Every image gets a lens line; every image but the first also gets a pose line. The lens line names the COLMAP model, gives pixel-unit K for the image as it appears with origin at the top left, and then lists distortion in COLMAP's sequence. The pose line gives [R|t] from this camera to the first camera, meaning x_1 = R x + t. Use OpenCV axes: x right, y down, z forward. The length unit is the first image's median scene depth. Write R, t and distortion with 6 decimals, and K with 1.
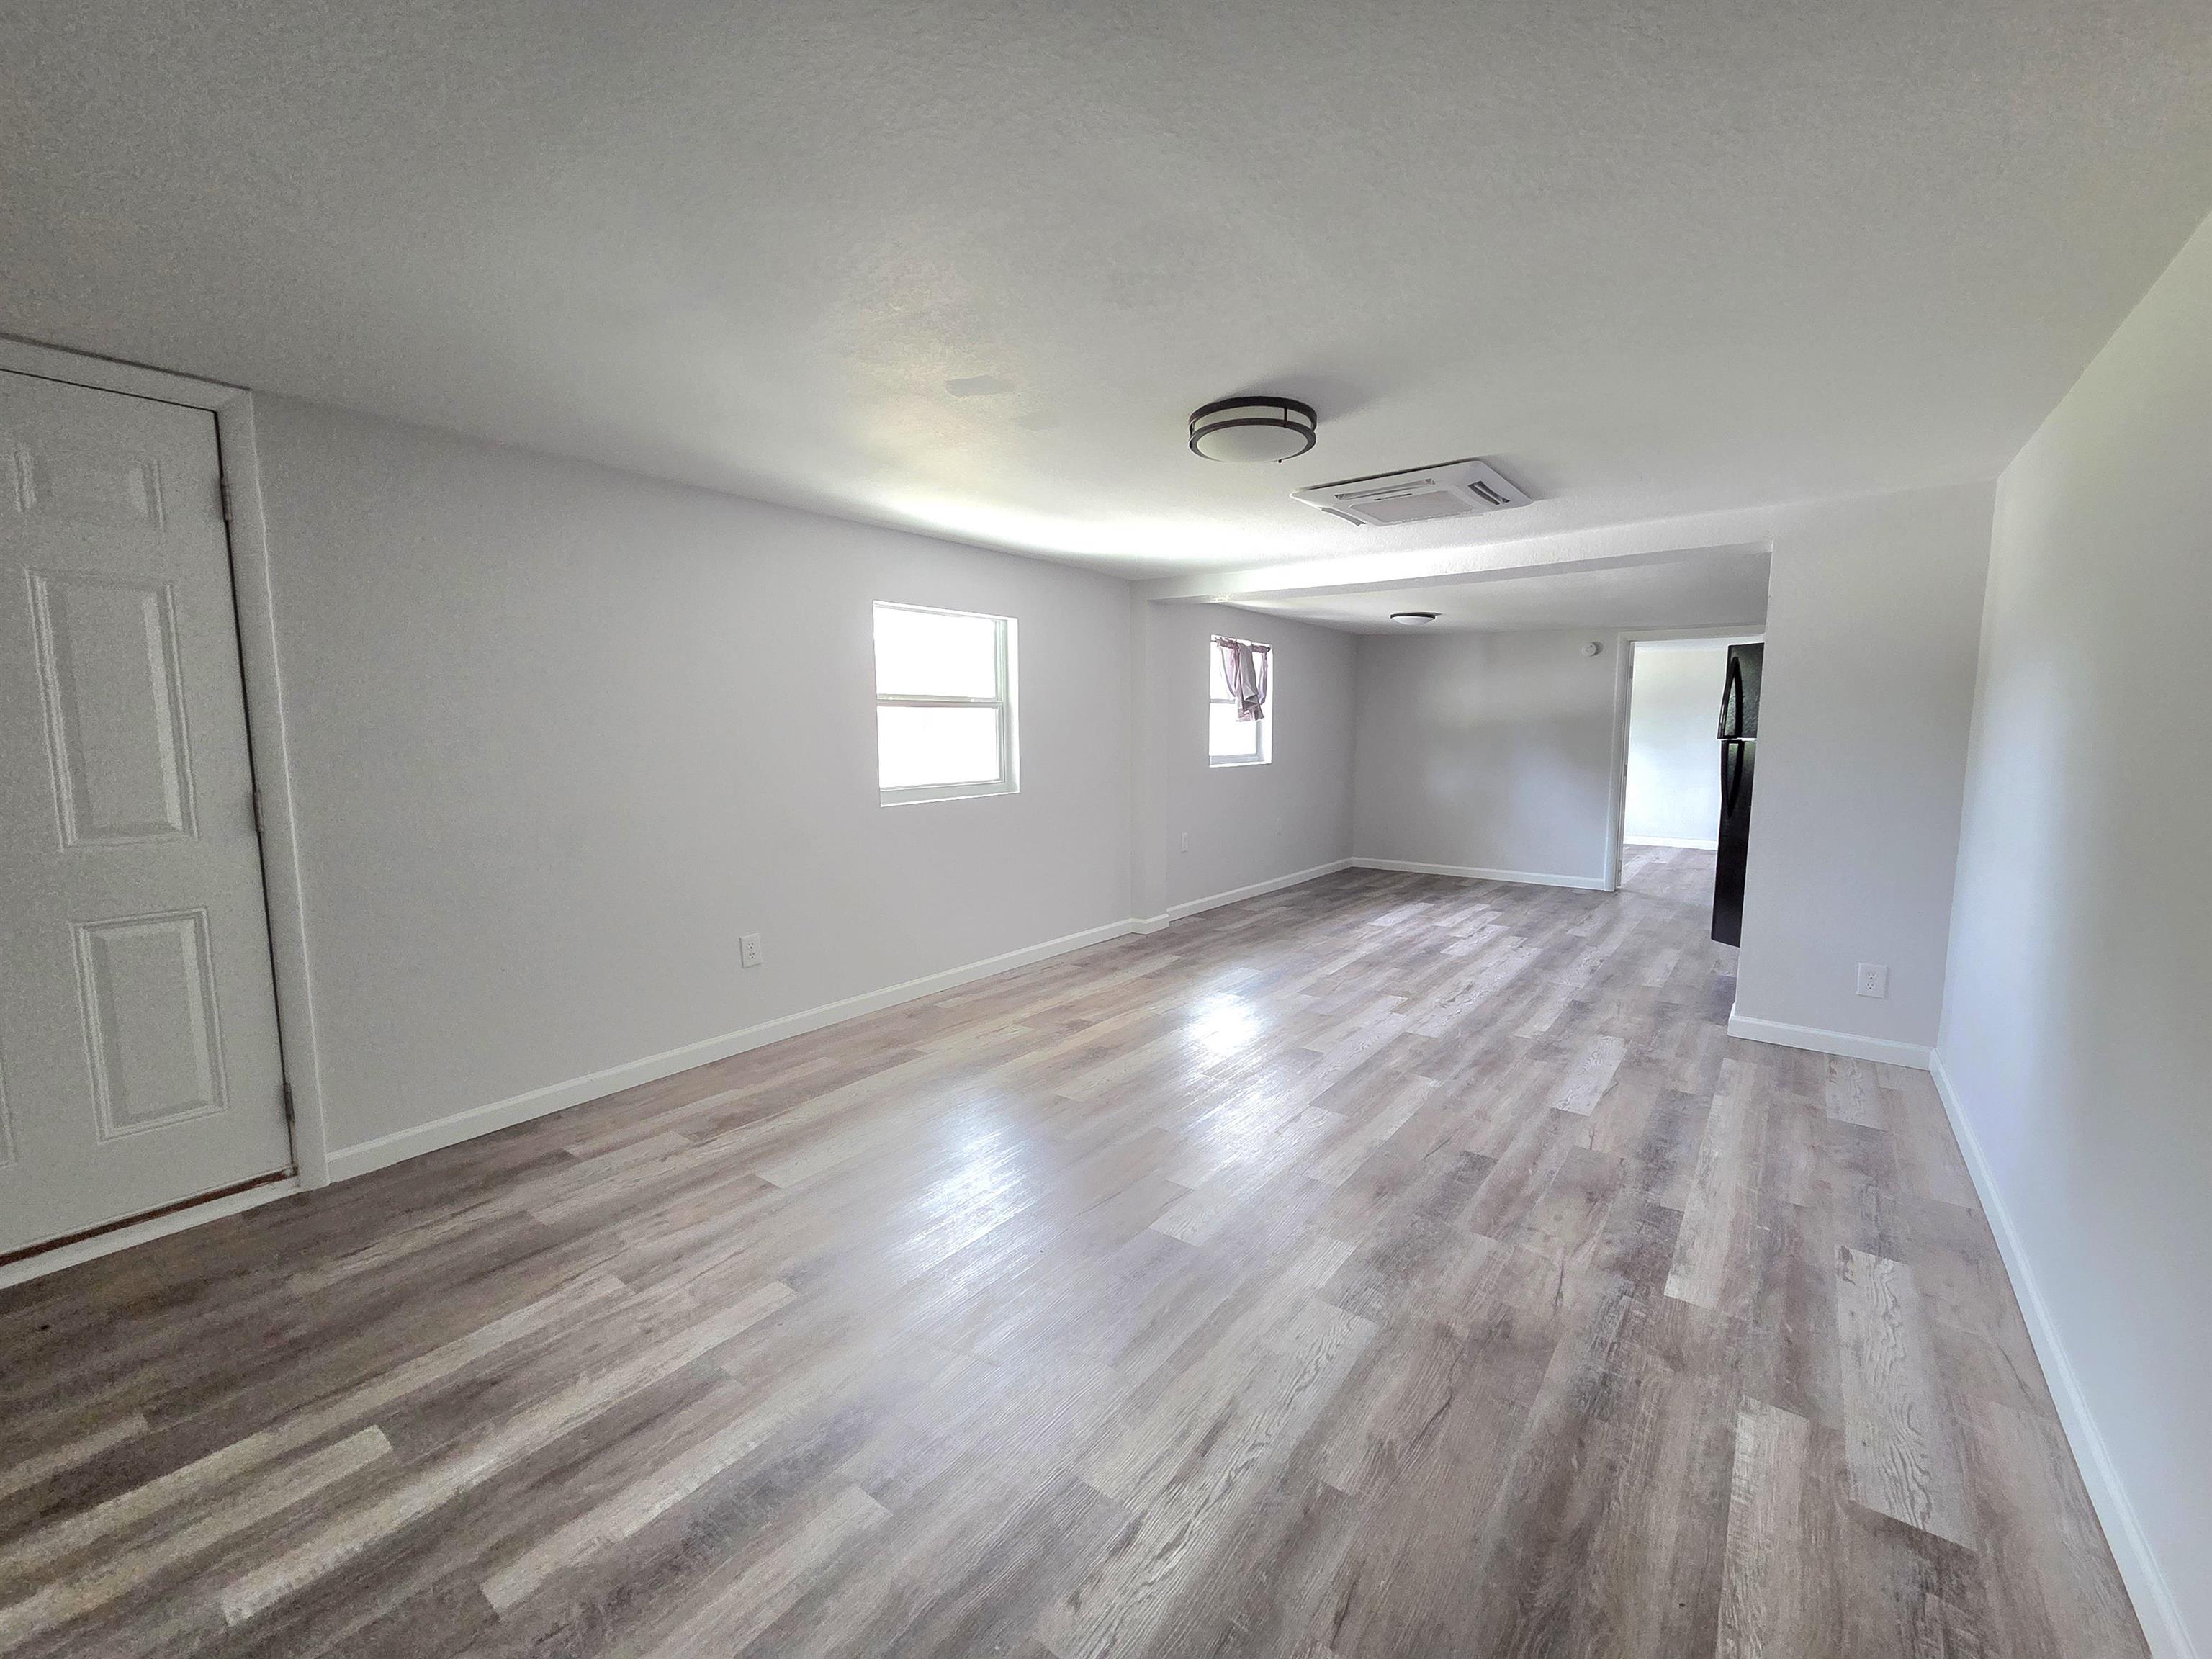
lens RADIAL K [[890.9, 0, 1136.9], [0, 890.9, 815.1], [0, 0, 1]] dist [0.007016, -0.001465]
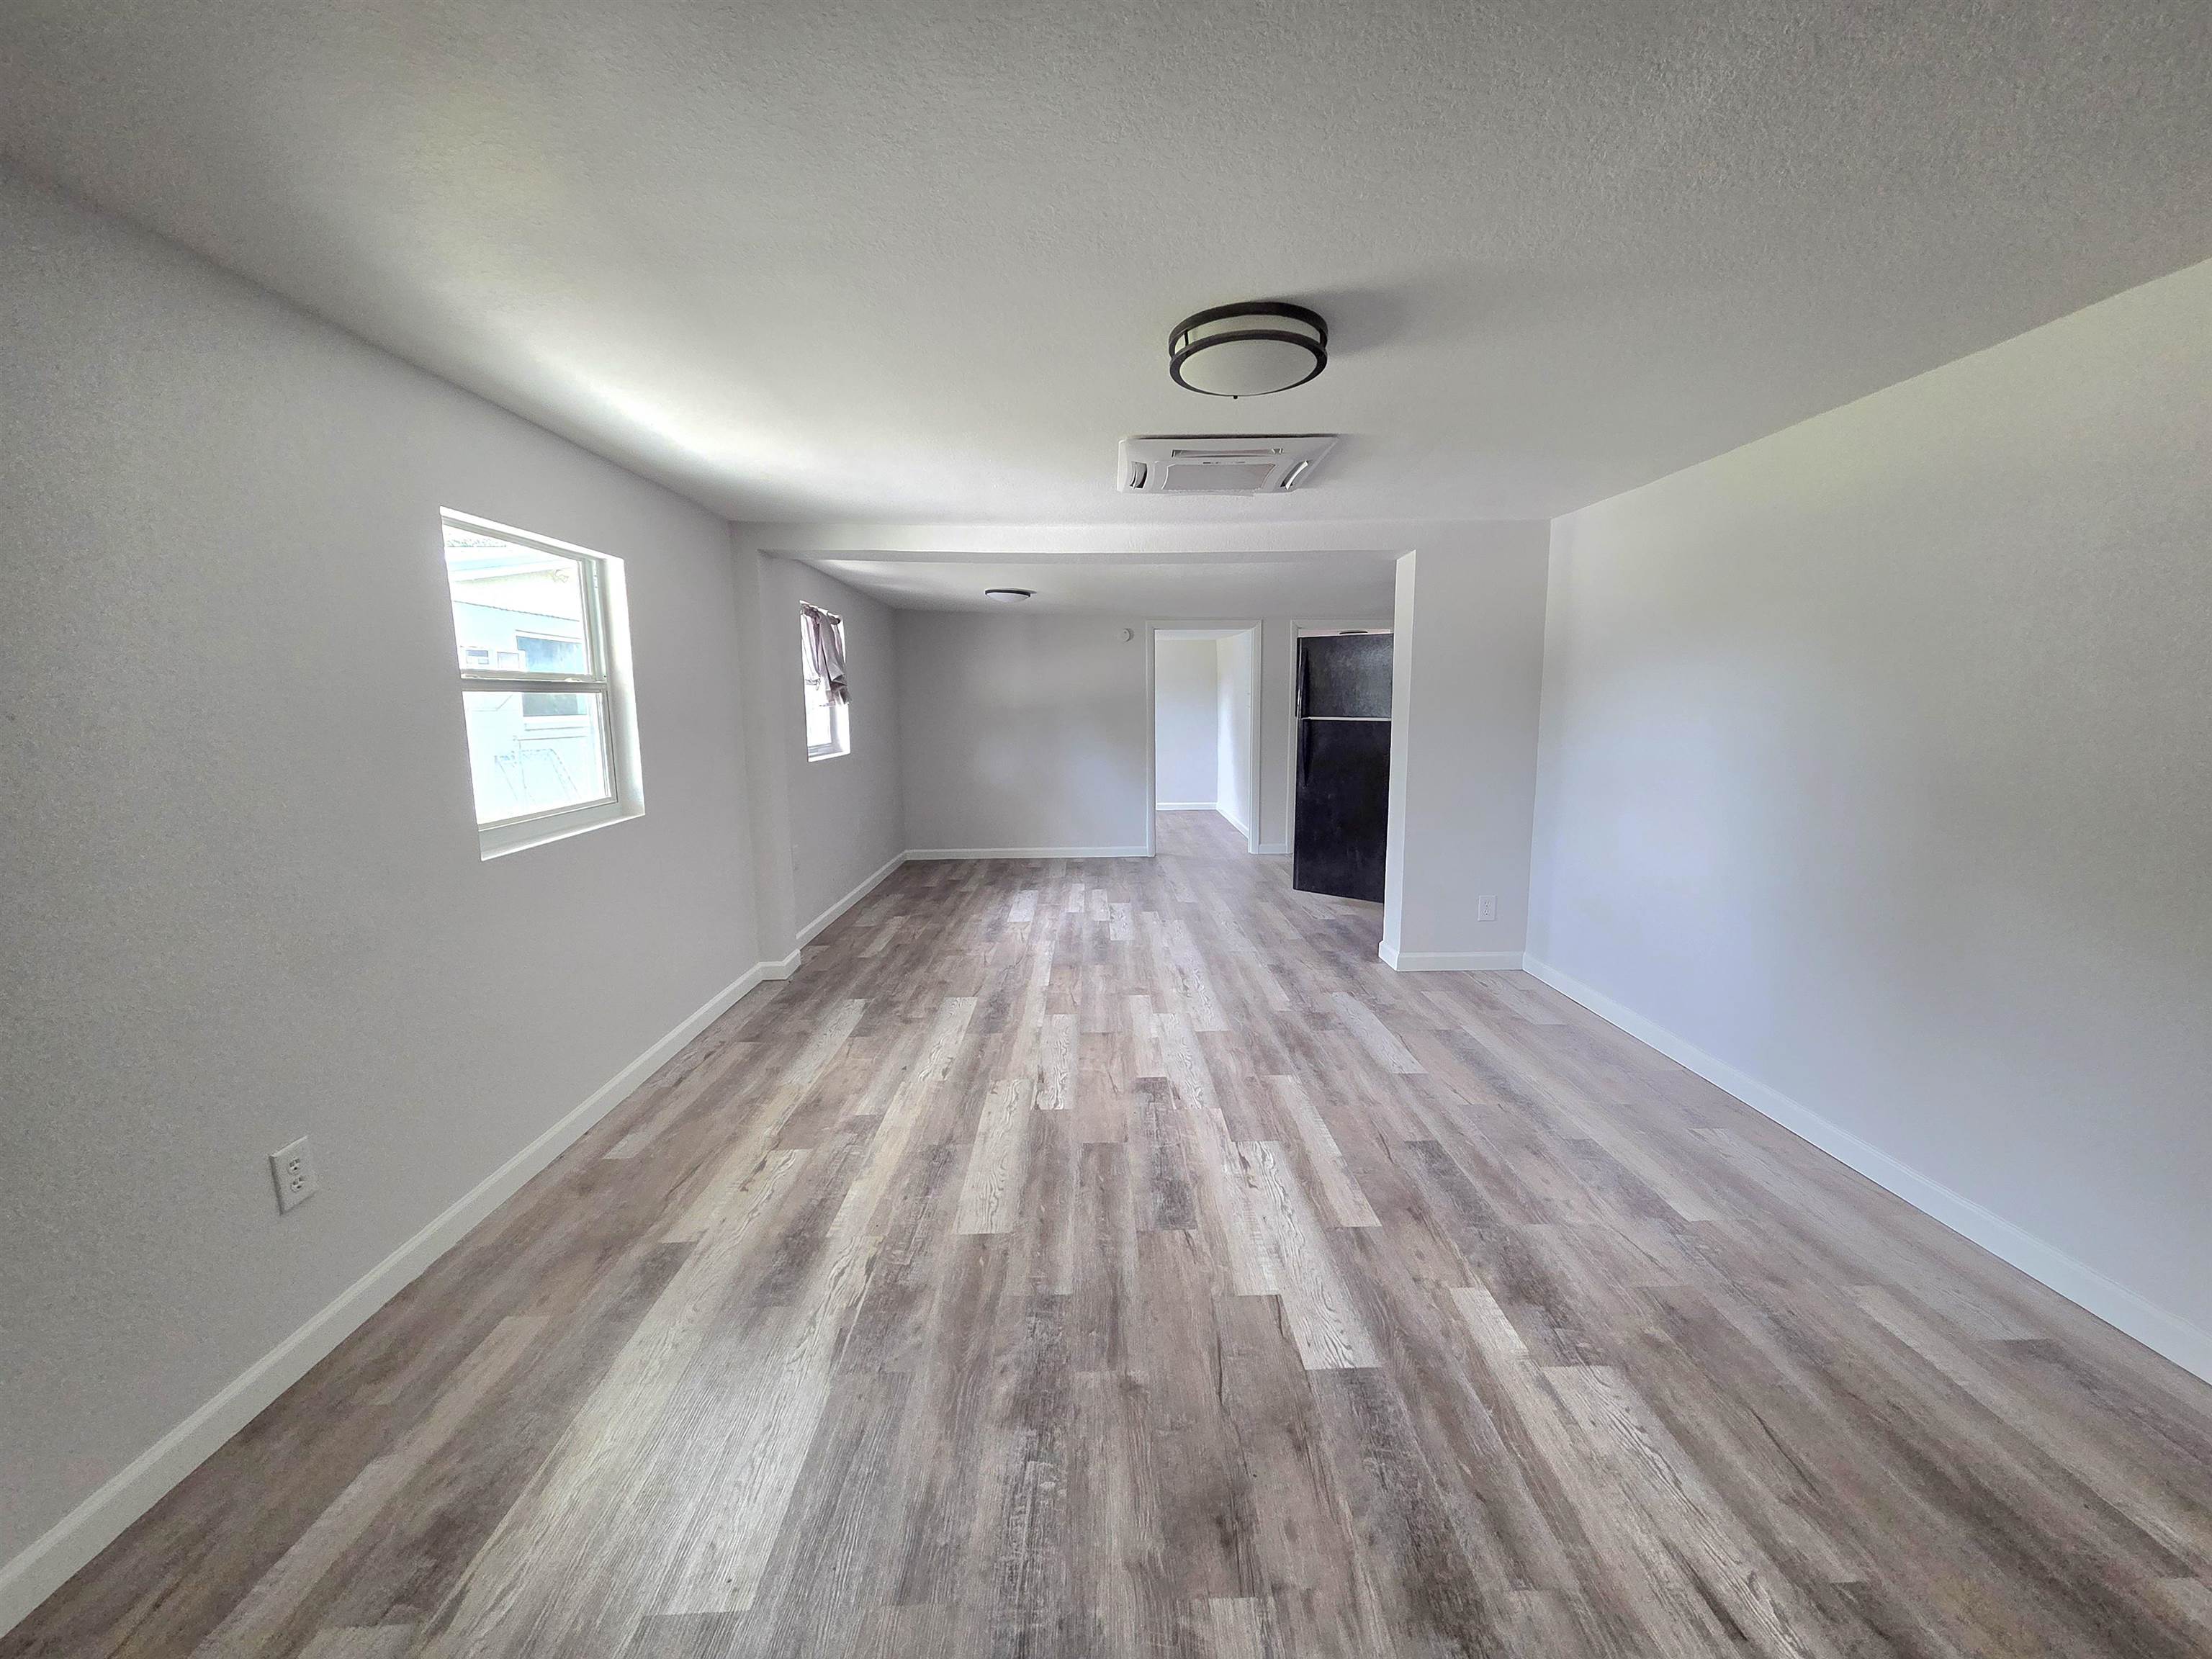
lens RADIAL K [[890.9, 0, 1108.0], [0, 890.9, 823.3], [0, 0, 1]] dist [0.007016, -0.001465]
pose [[0.790718, -0.089806, 0.605557, -0.334123], [0.069503, 0.995955, 0.056948, -0.041559], [-0.608222, -0.002942, 0.793762, 0.294969]]
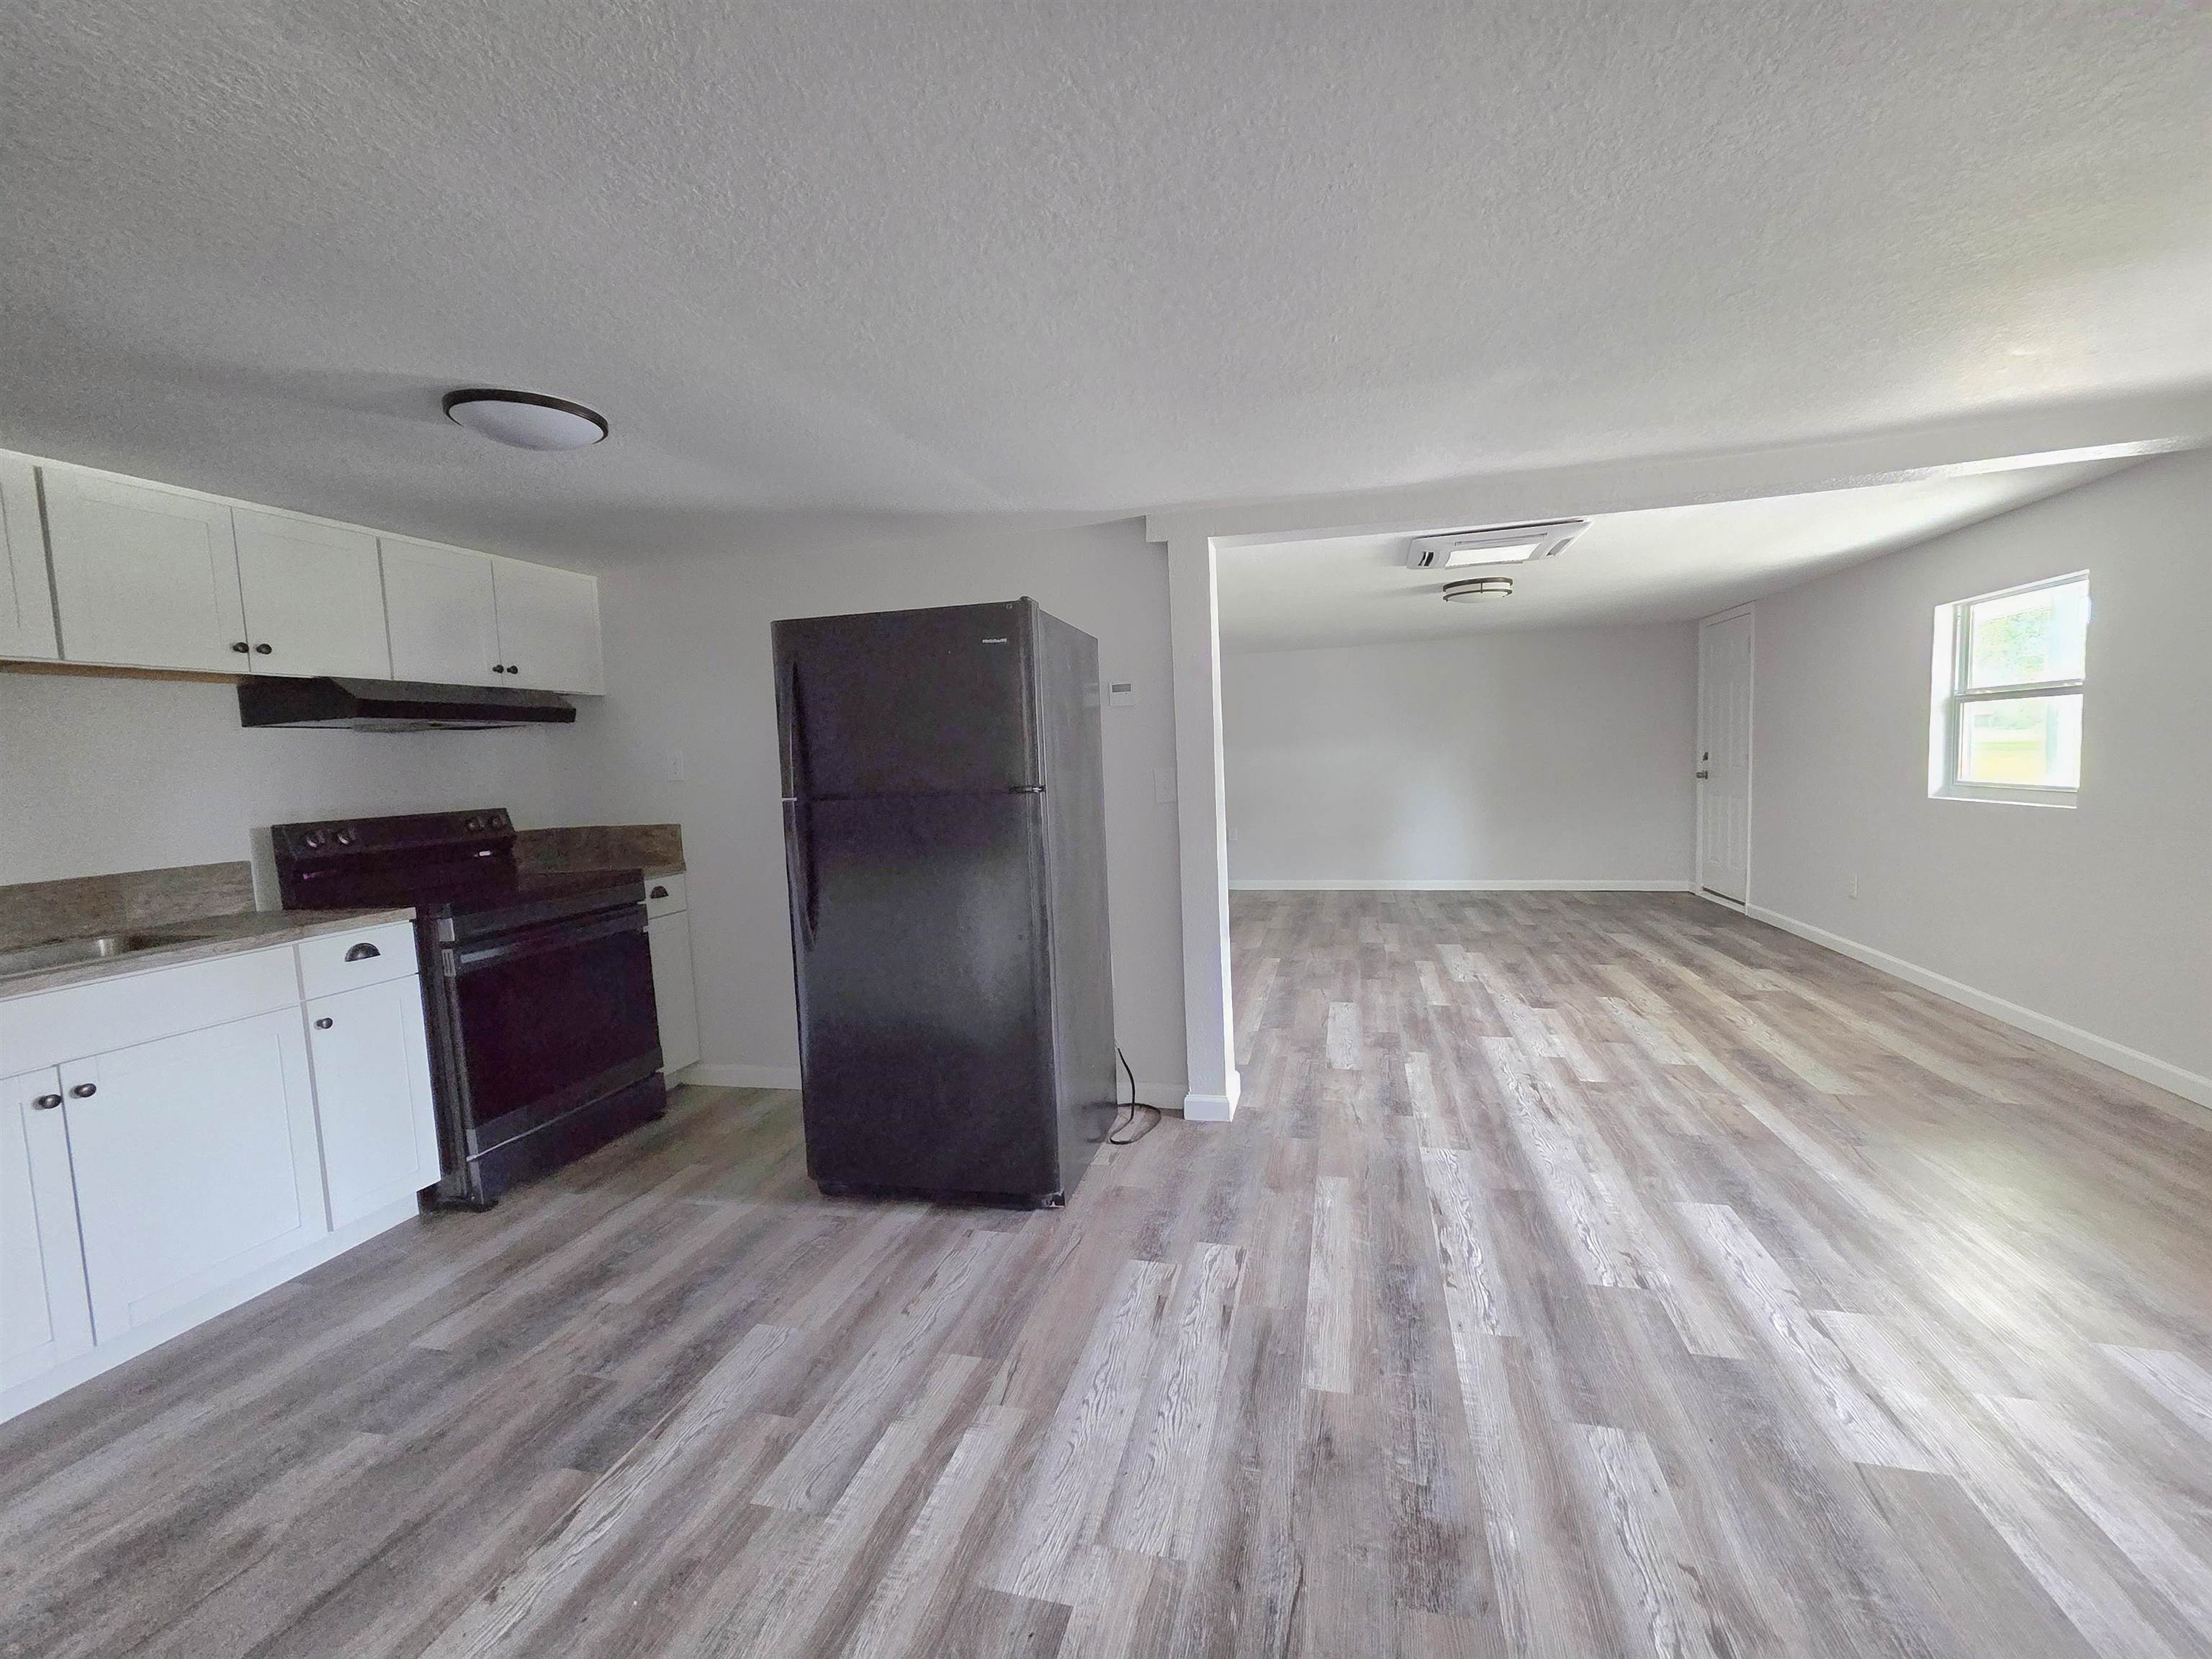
lens RADIAL K [[890.9, 0, 1101.8], [0, 890.9, 824.0], [0, 0, 1]] dist [0.007016, -0.001465]
pose [[-0.931533, 0.065870, -0.357642, 1.092610], [0.004699, 0.985557, 0.169279, -0.177116], [0.363627, 0.156009, -0.918388, 1.730198]]
